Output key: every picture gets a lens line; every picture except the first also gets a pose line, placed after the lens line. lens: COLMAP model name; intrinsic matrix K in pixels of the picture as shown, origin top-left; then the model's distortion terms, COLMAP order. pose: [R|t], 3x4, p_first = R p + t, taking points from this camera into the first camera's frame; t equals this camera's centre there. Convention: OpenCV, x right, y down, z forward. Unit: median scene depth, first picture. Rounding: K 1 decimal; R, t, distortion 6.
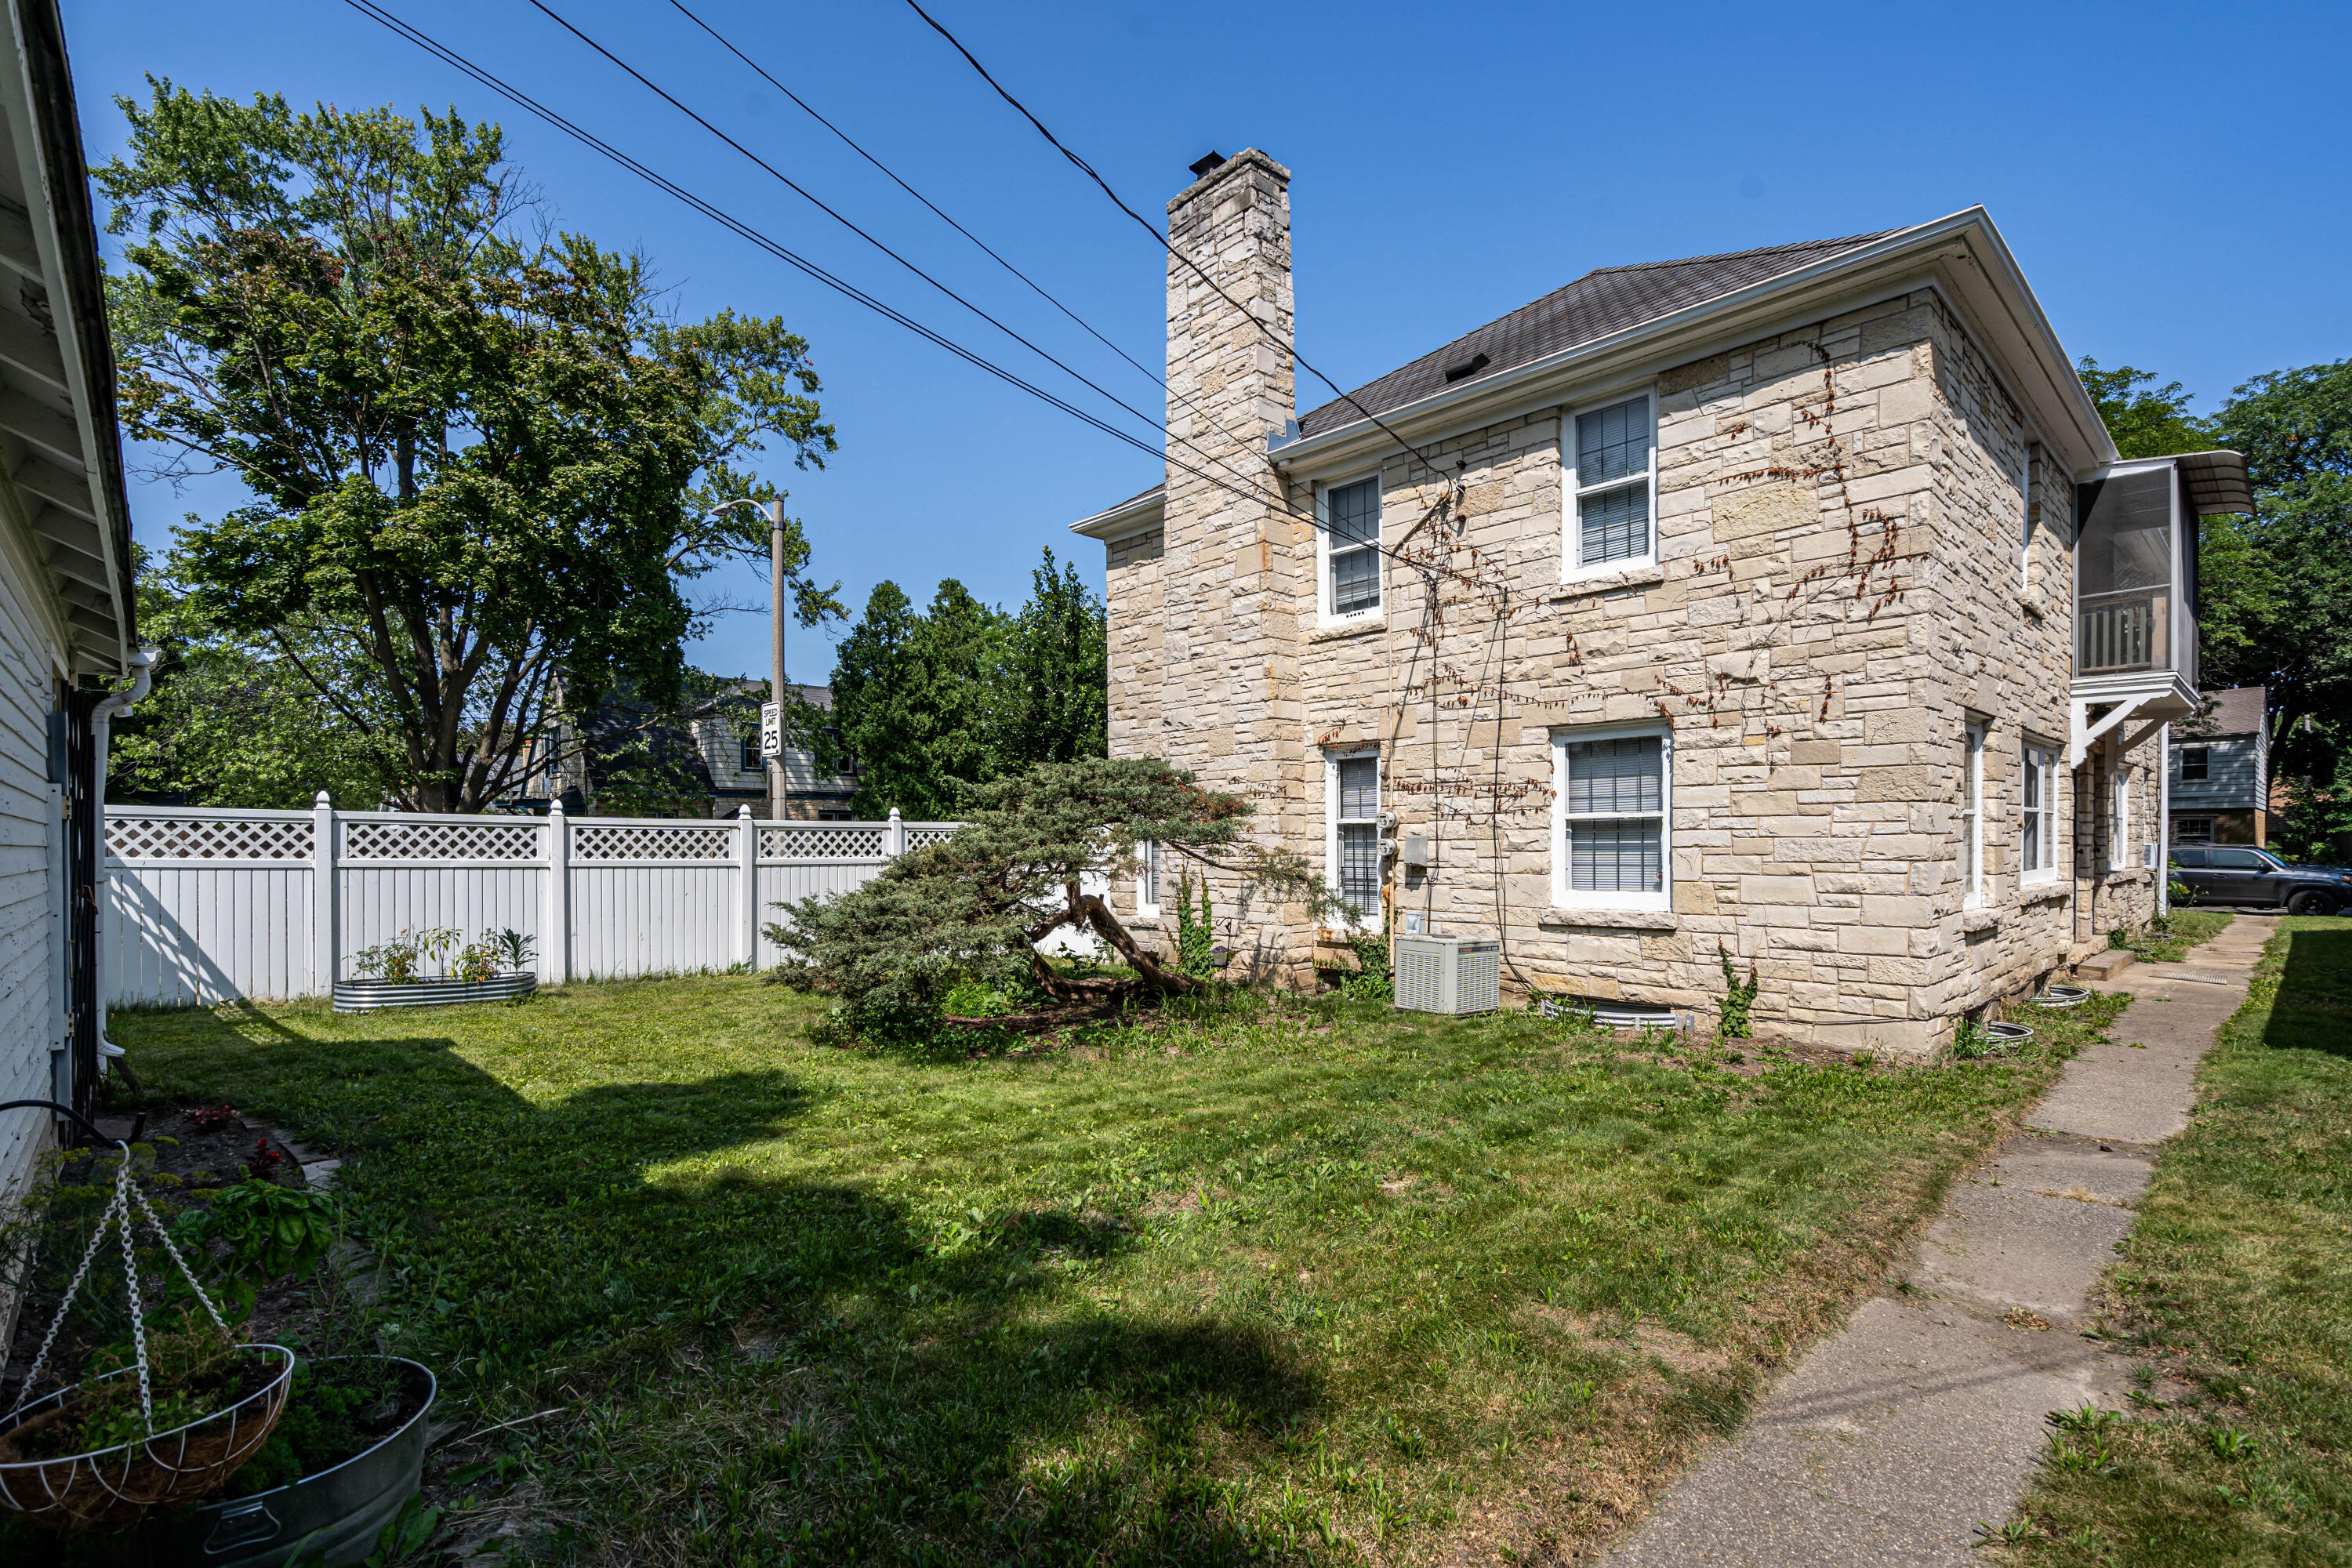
lens RADIAL K [[1083.0, 0, 1184.2], [0, 1083.0, 851.5], [0, 0, 1]] dist [0.001984, -0.000012]
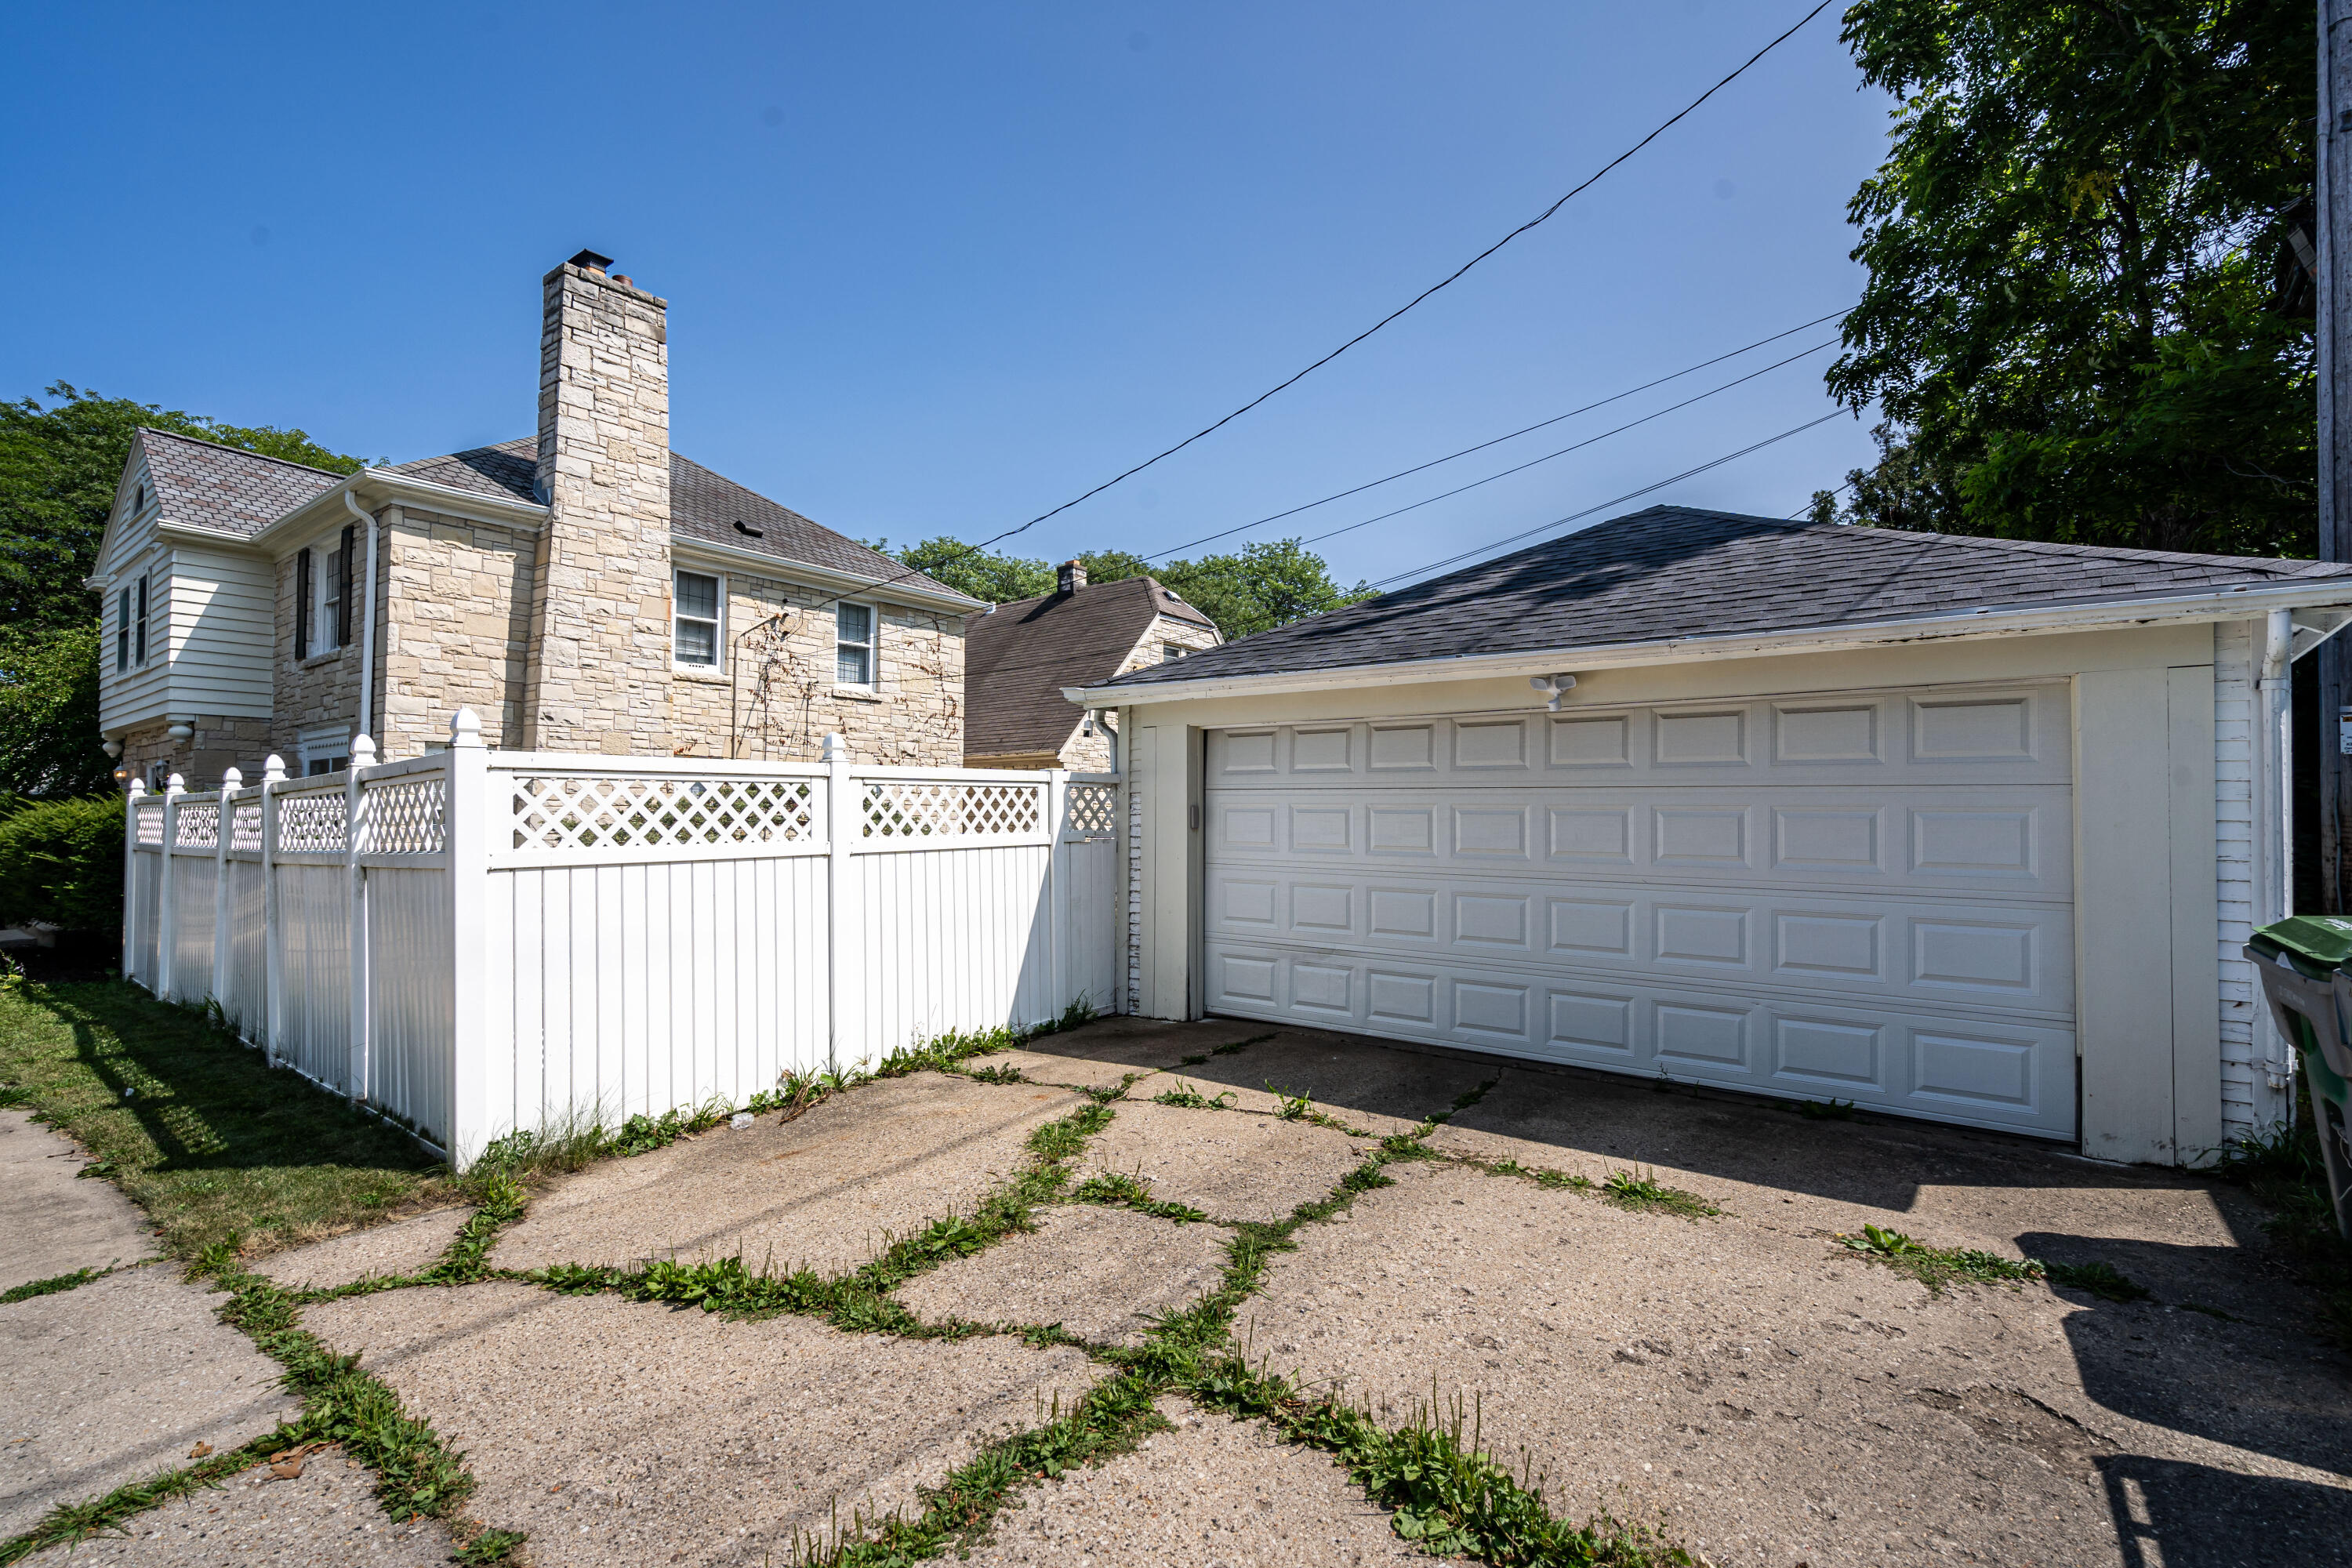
lens RADIAL K [[1083.0, 0, 1180.7], [0, 1083.0, 805.8], [0, 0, 1]] dist [0.001984, -0.000012]
pose [[-0.146514, 0.025507, 0.988880, -1.475084], [0.009553, 0.999657, -0.024369, 0.005478], [-0.989162, 0.005877, -0.146708, 0.644396]]
